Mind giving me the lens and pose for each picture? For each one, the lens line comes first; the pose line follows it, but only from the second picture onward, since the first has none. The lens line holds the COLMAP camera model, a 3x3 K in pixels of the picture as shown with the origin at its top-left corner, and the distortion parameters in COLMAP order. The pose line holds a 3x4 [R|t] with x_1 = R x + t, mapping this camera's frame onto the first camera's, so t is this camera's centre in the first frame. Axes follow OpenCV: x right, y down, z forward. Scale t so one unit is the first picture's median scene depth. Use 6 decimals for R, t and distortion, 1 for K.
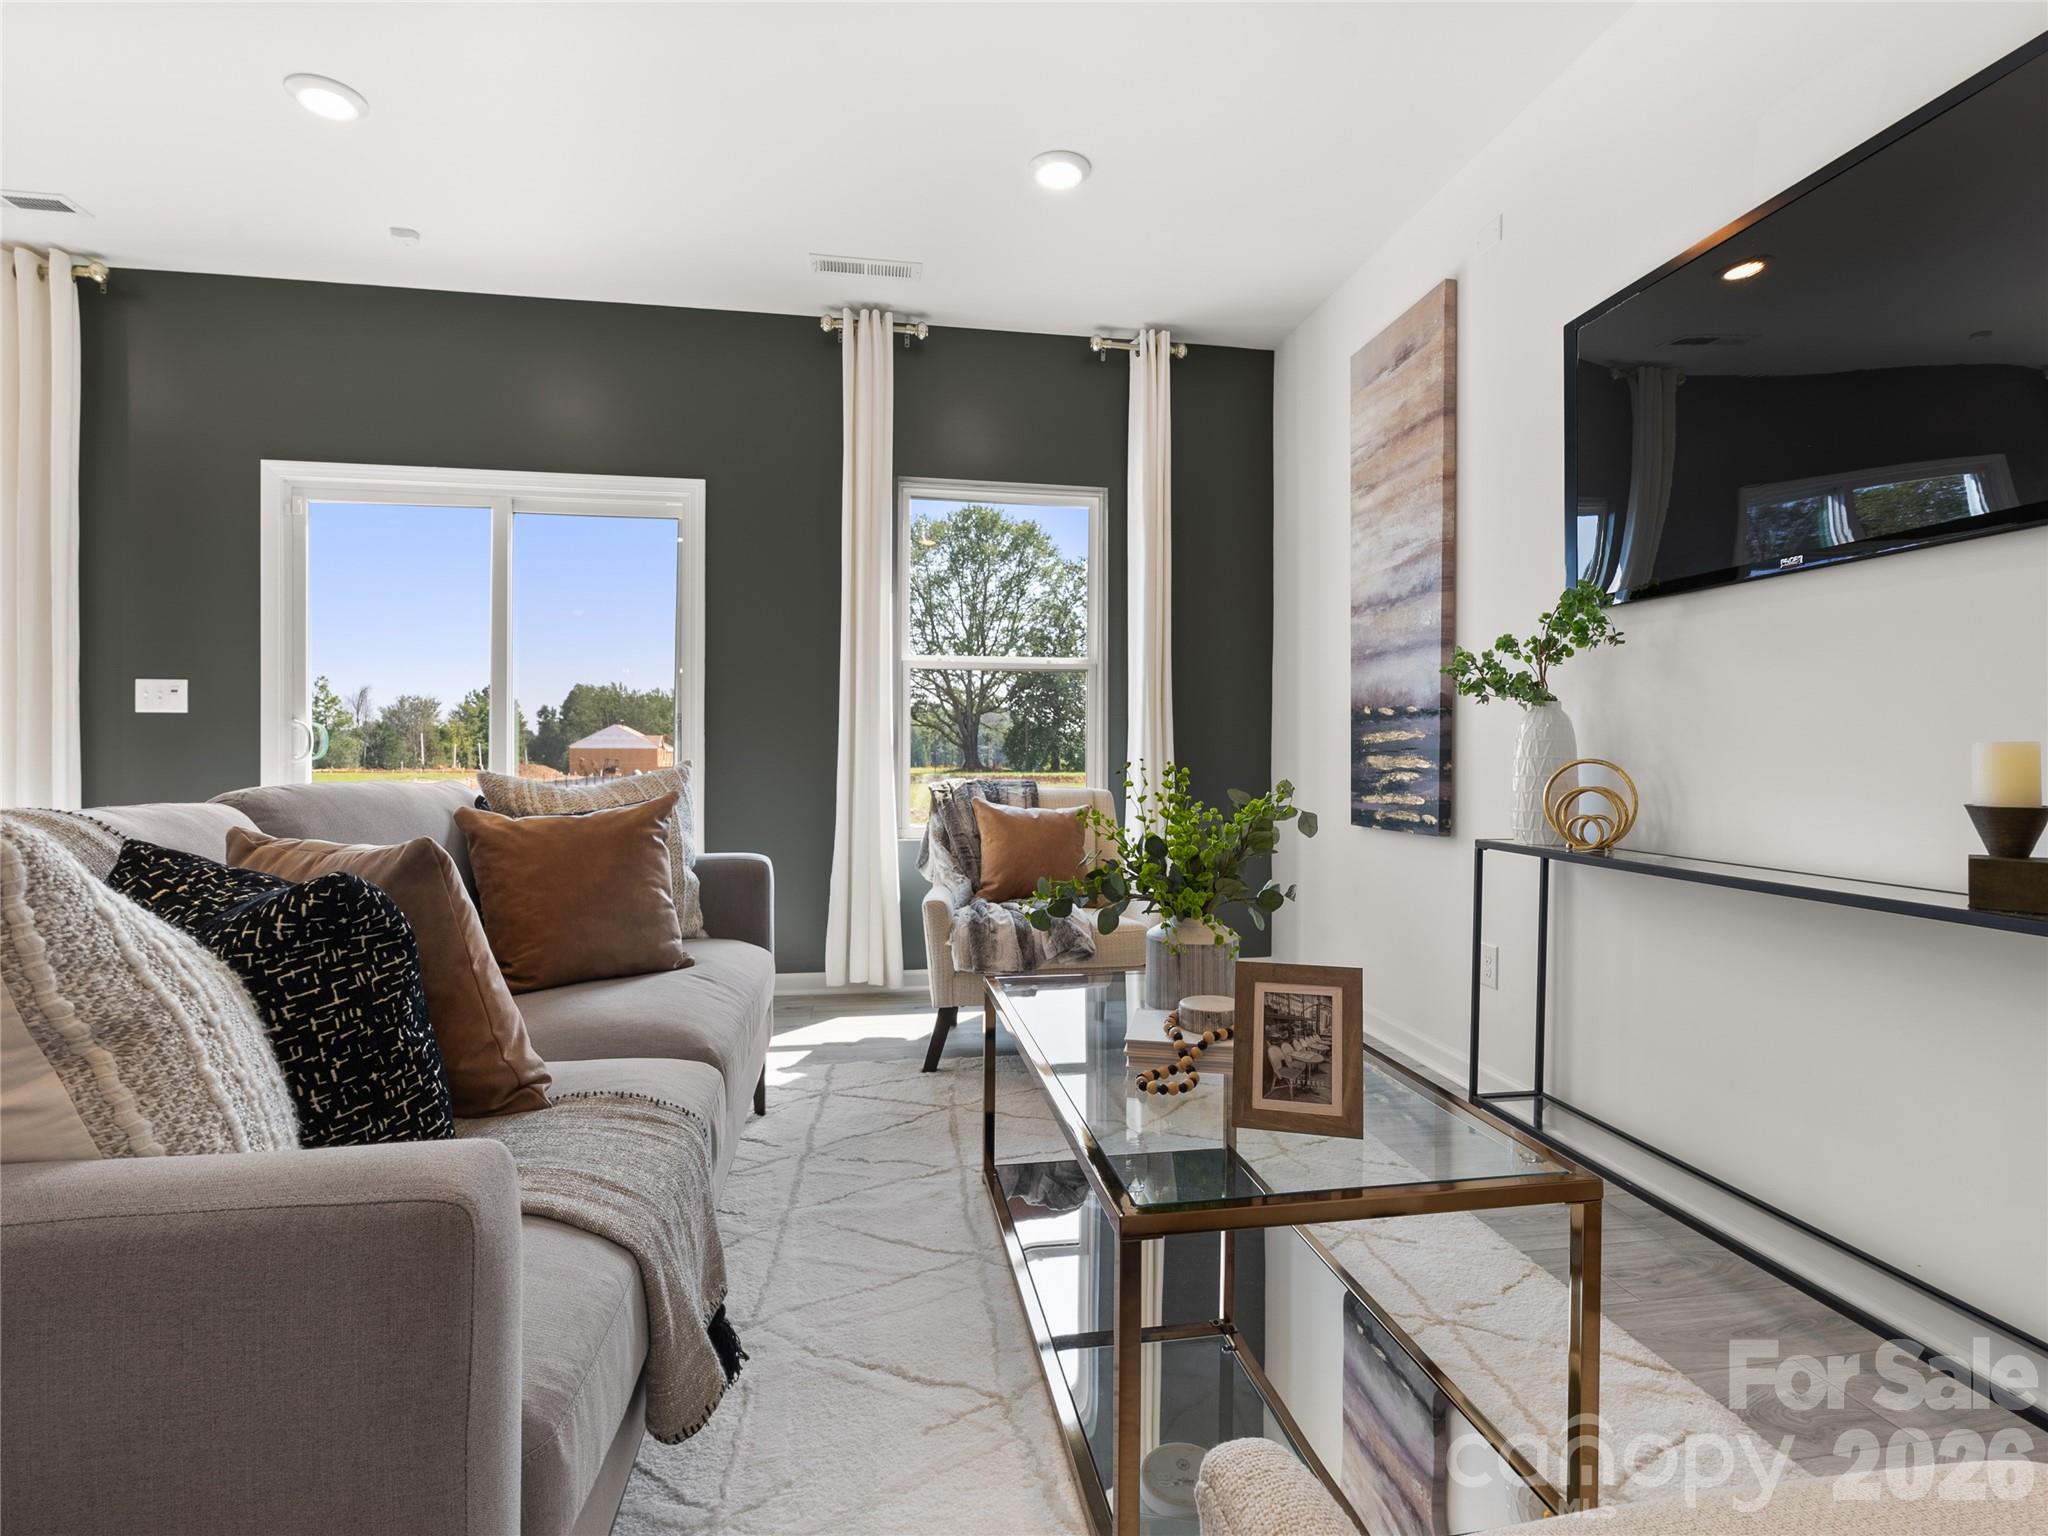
lens RADIAL K [[1008.8, 0, 1034.2], [0, 1008.8, 747.6], [0, 0, 1]] dist [-0.001360, -0.006337]
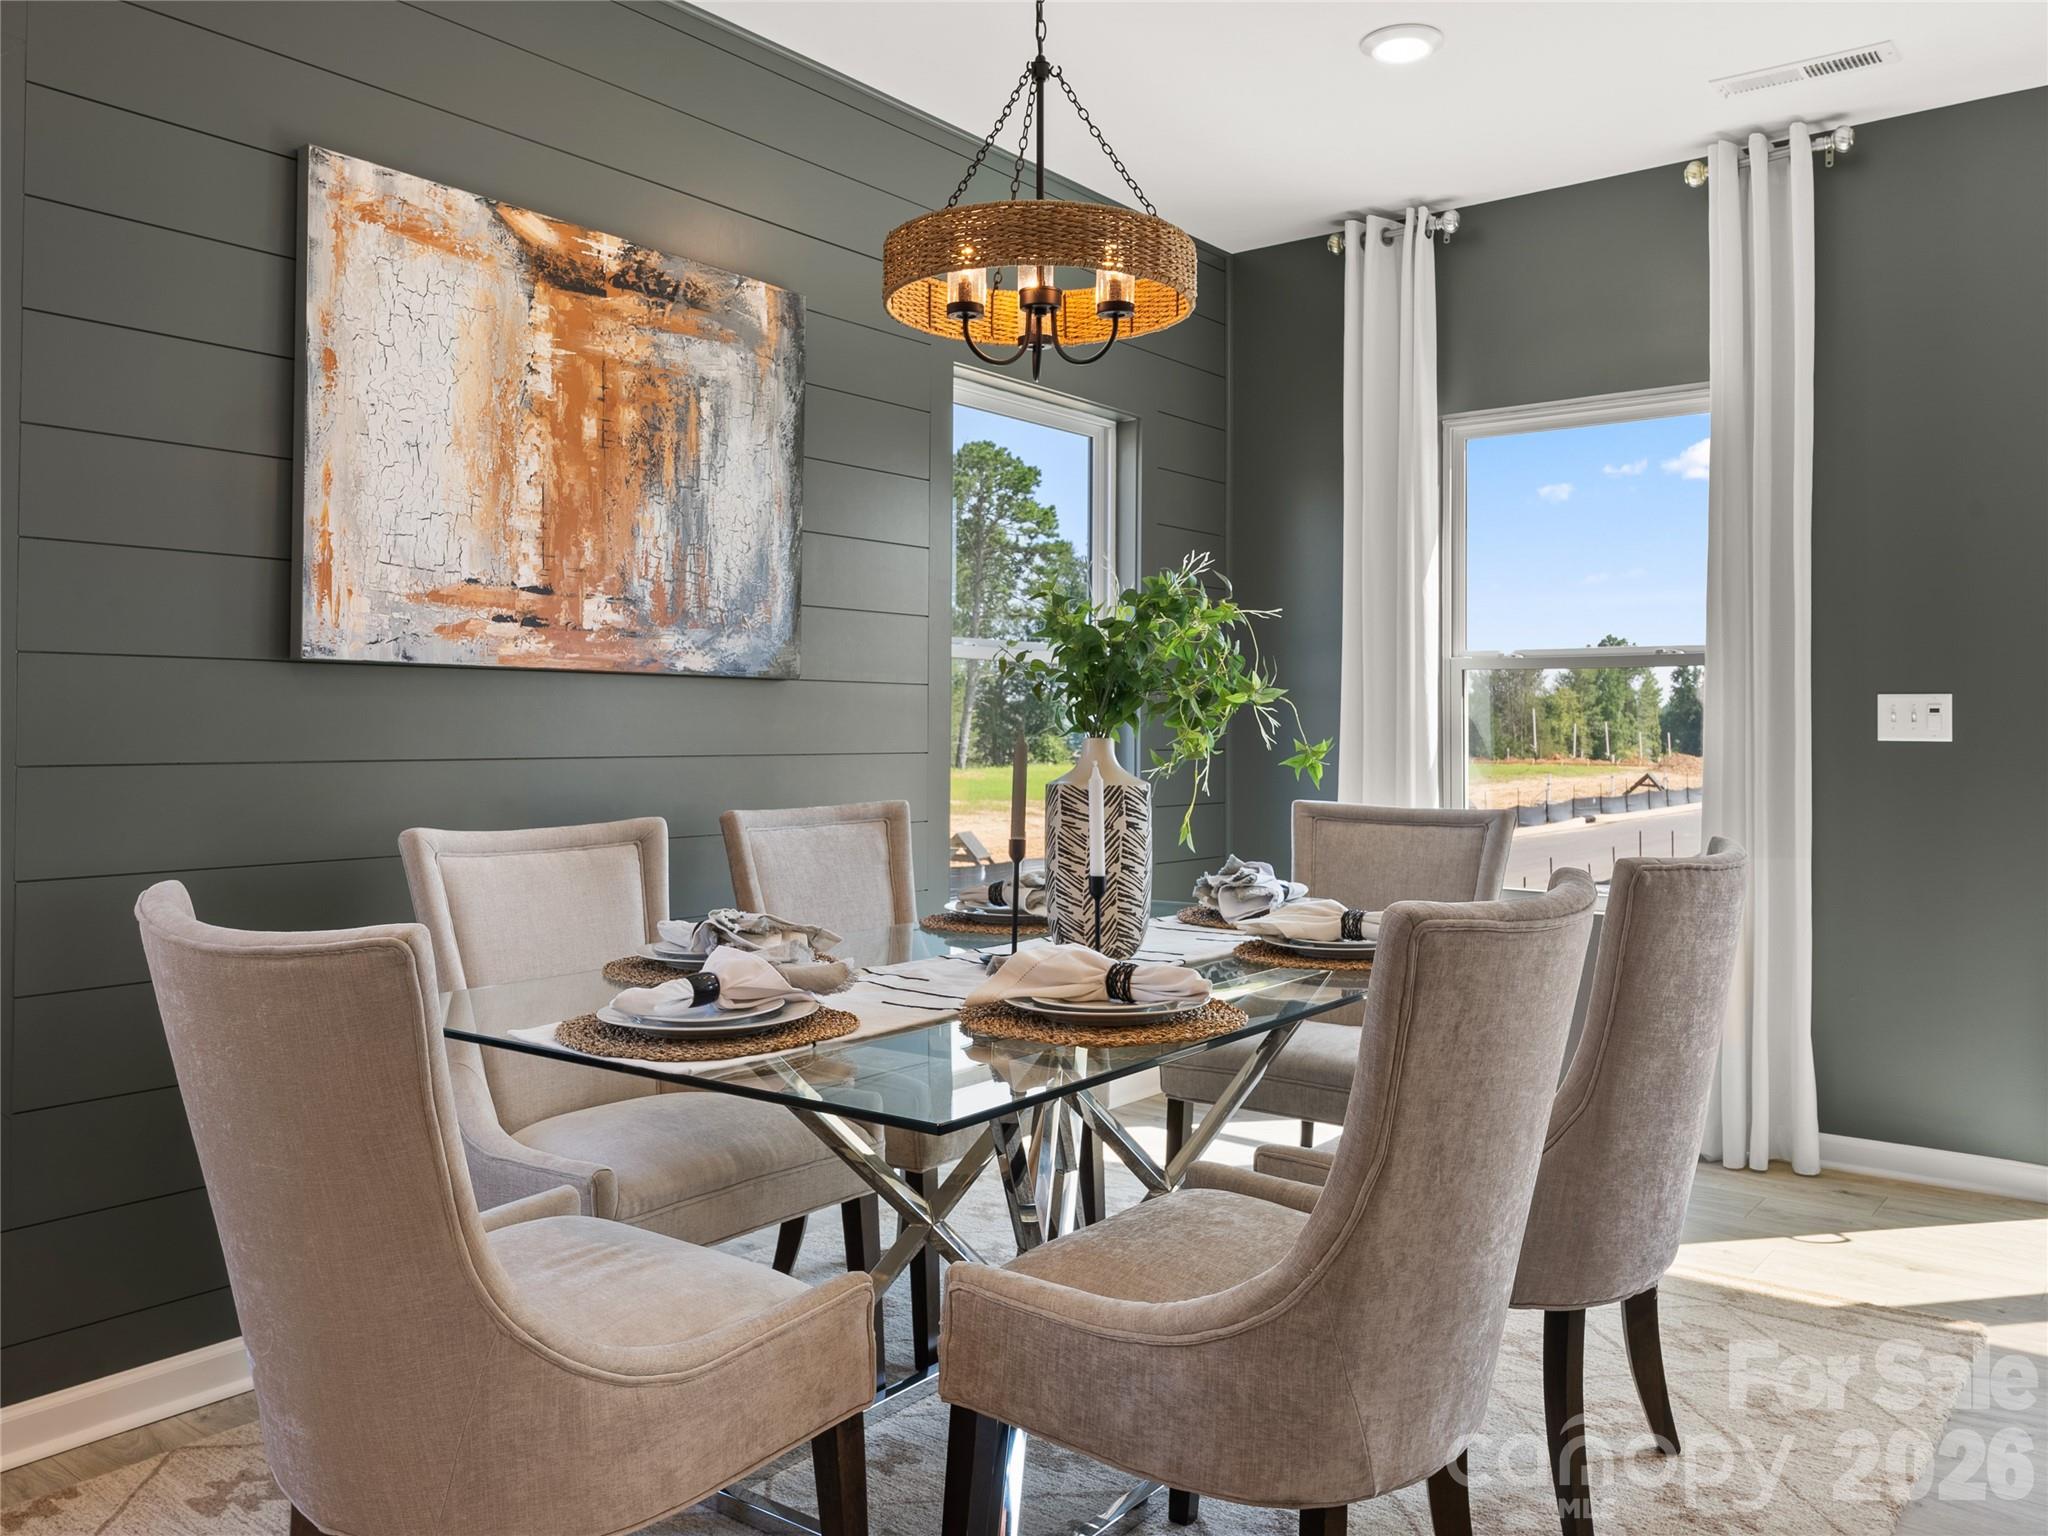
lens RADIAL K [[1577.0, 0, 1034.5], [0, 1577.0, 689.7], [0, 0, 1]] dist [-0.004198, -0.000991]
pose [[0.675790, -0.014256, -0.736956, -0.533611], [-0.002315, 0.999767, -0.021463, -0.051704], [0.737091, 0.016210, 0.675599, -0.214874]]
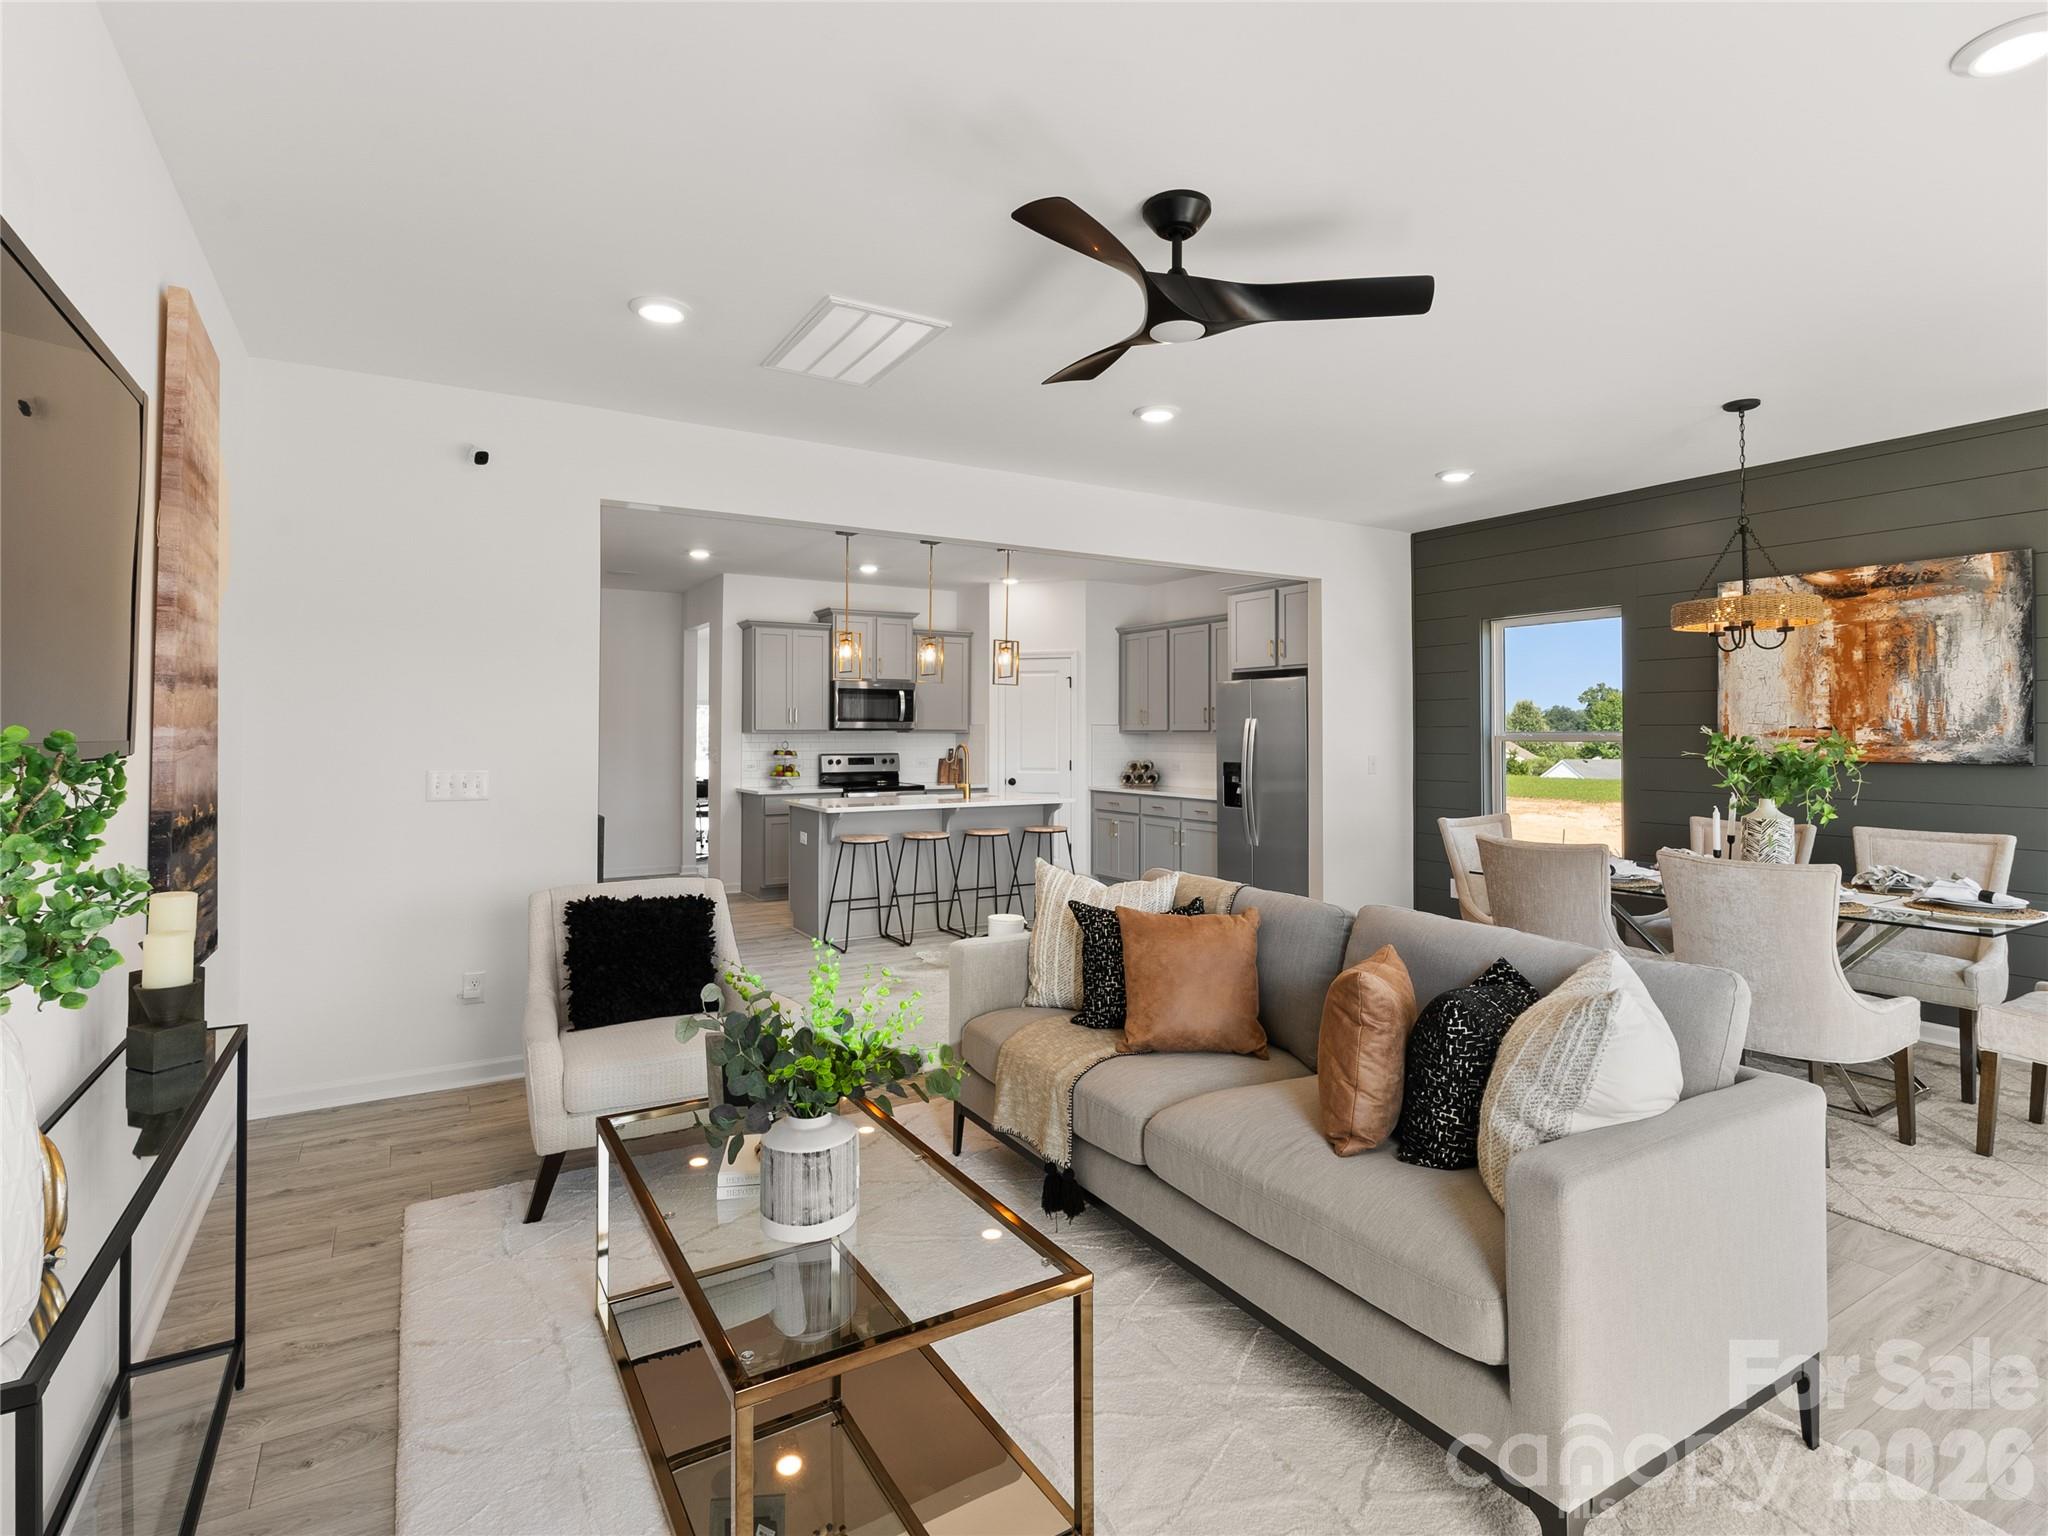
lens RADIAL K [[1035.0, 0, 1029.3], [0, 1035.0, 718.4], [0, 0, 1]] dist [-0.002647, 0.001112]
pose [[-0.929590, -0.008120, -0.368505, 0.200885], [-0.001503, 0.999833, -0.018239, -0.117843], [0.368591, -0.016401, -0.929447, 1.190352]]
